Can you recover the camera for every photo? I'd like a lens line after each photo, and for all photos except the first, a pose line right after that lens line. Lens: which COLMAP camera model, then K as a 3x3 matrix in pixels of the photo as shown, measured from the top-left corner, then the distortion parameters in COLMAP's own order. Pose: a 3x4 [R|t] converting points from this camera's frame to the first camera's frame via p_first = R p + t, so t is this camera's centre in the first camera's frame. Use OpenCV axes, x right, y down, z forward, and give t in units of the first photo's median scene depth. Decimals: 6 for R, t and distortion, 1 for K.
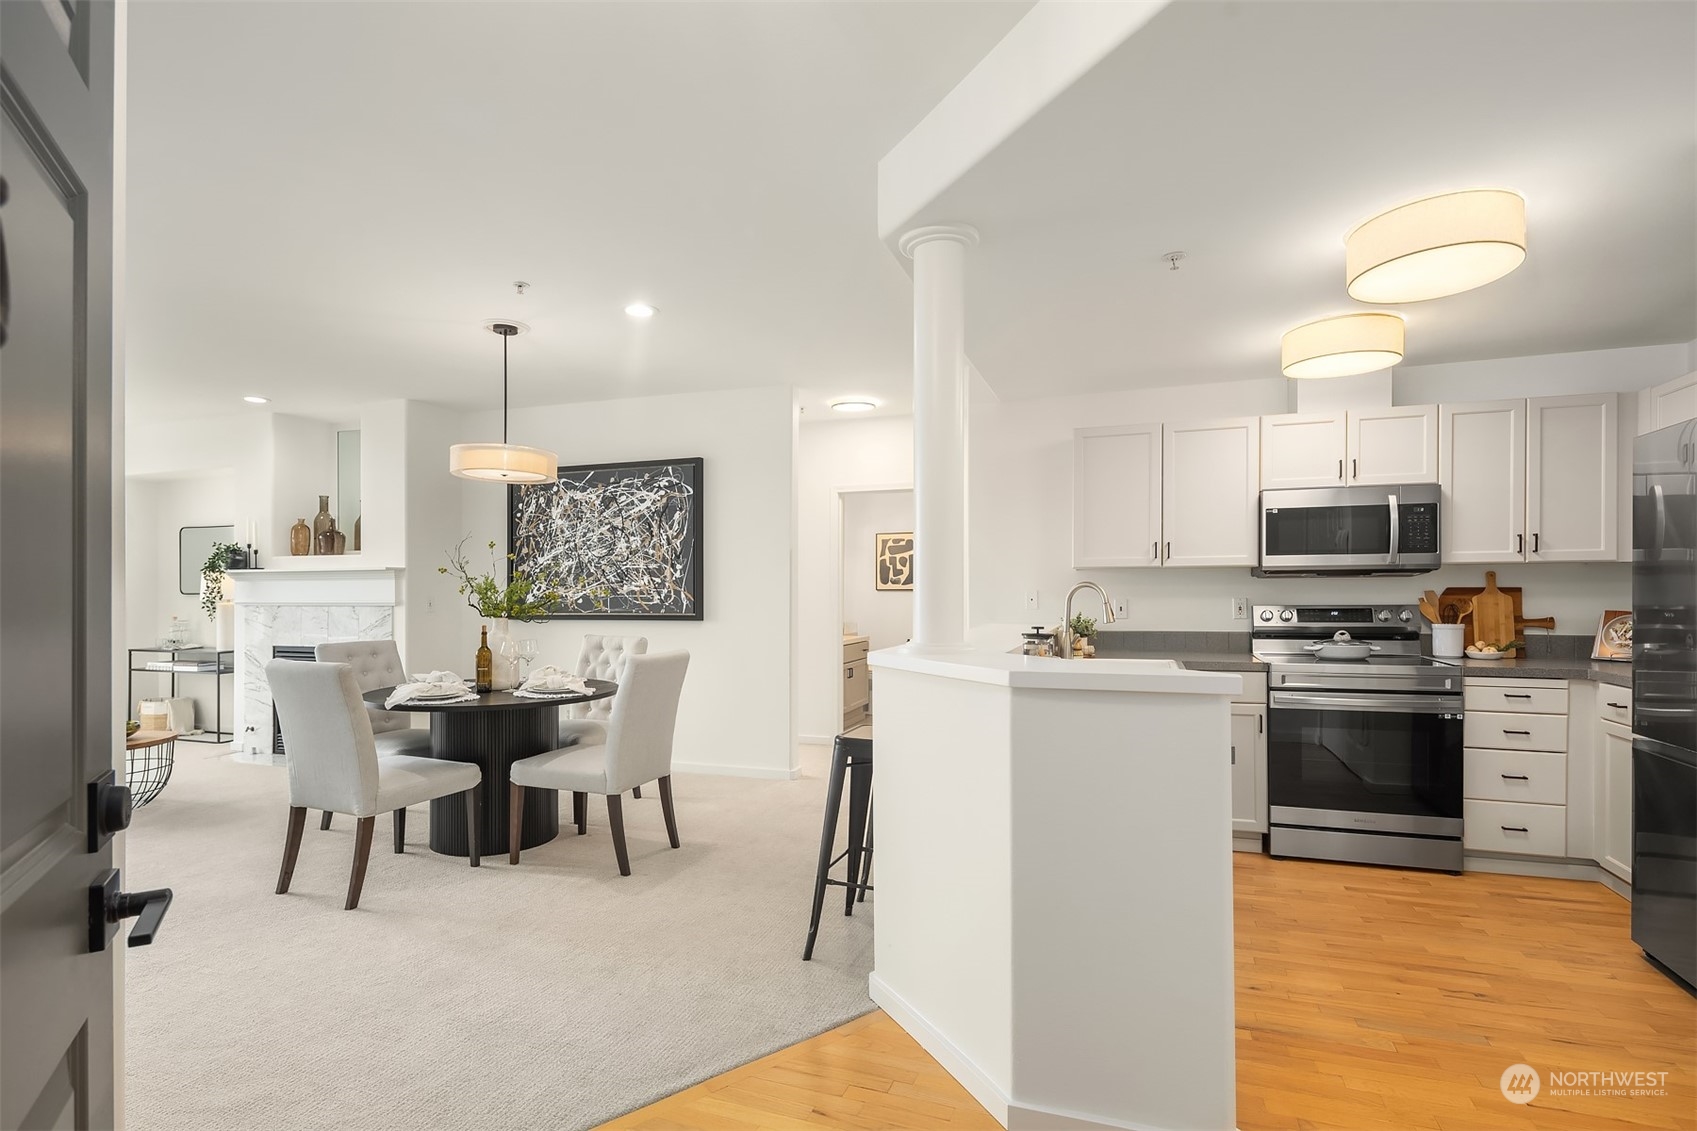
lens RADIAL K [[828.6, 0, 841.0], [0, 828.6, 592.0], [0, 0, 1]] dist [0.002550, -0.000051]
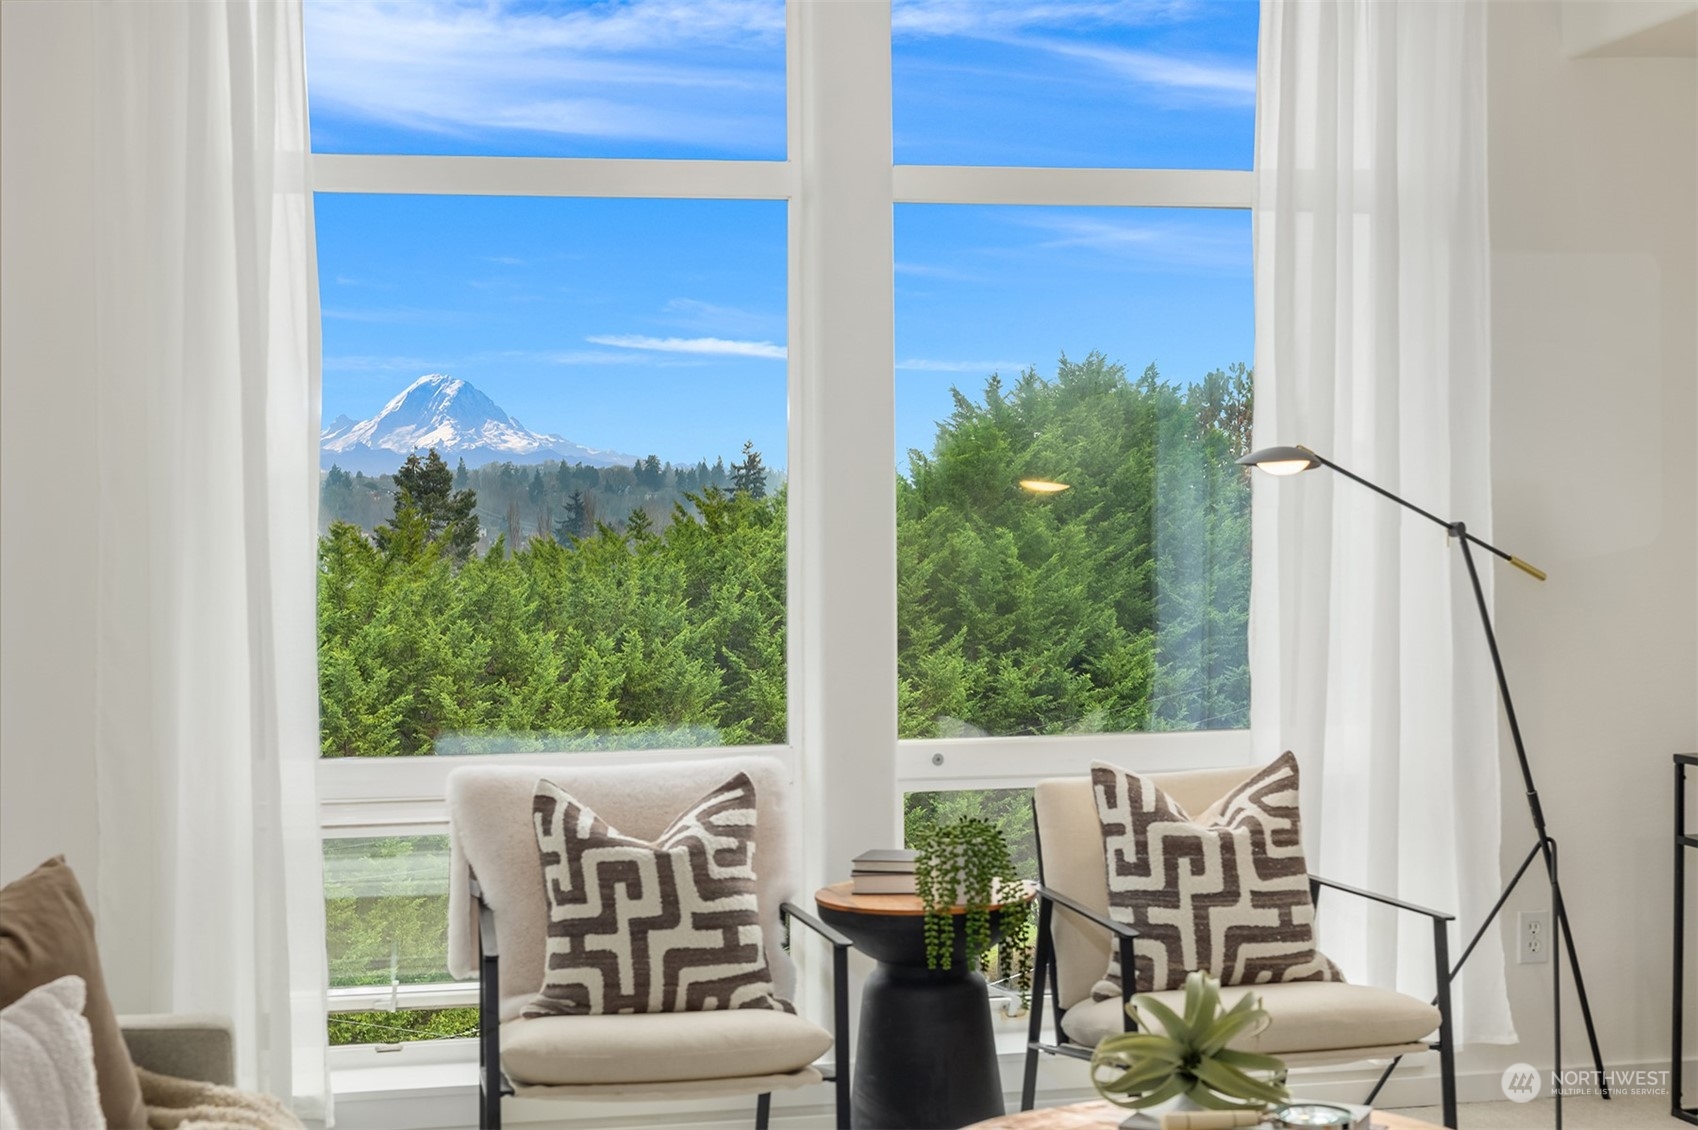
lens RADIAL K [[2435.1, 0, 851.0], [0, 2435.1, 607.5], [0, 0, 1]] dist [0.017057, 0.031578]
pose [[0.526031, 0.026184, -0.850062, -0.484810], [0.009336, 0.999288, 0.036558, -0.002284], [0.850414, -0.027166, 0.525412, 0.539138]]
